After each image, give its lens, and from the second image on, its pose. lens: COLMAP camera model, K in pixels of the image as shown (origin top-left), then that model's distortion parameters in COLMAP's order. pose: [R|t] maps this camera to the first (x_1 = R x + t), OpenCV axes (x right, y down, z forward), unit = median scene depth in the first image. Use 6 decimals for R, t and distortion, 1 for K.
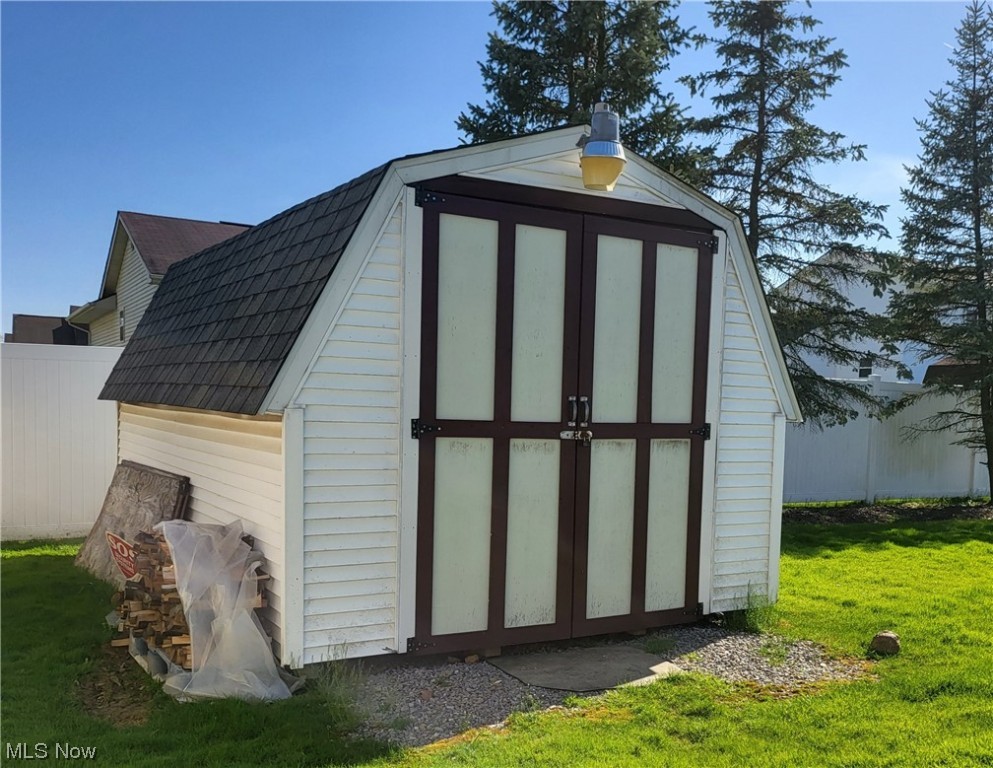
lens RADIAL K [[975.9, 0, 528.0], [0, 975.9, 489.3], [0, 0, 1]] dist [0.053854, -0.012305]
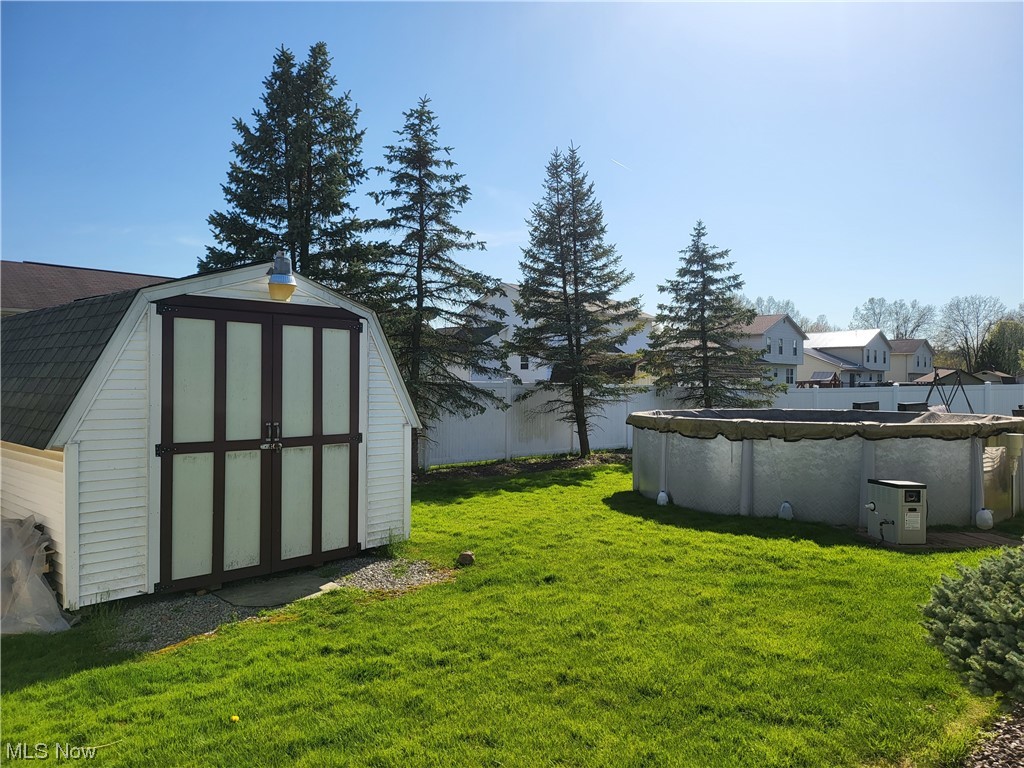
lens RADIAL K [[728.0, 0, 510.8], [0, 728.0, 394.8], [0, 0, 1]] dist [0.065297, -0.077970]
pose [[0.960804, -0.019841, 0.276516, 0.092930], [0.037967, 0.997455, -0.060352, -0.050400], [-0.274615, 0.068485, 0.959112, -0.277237]]
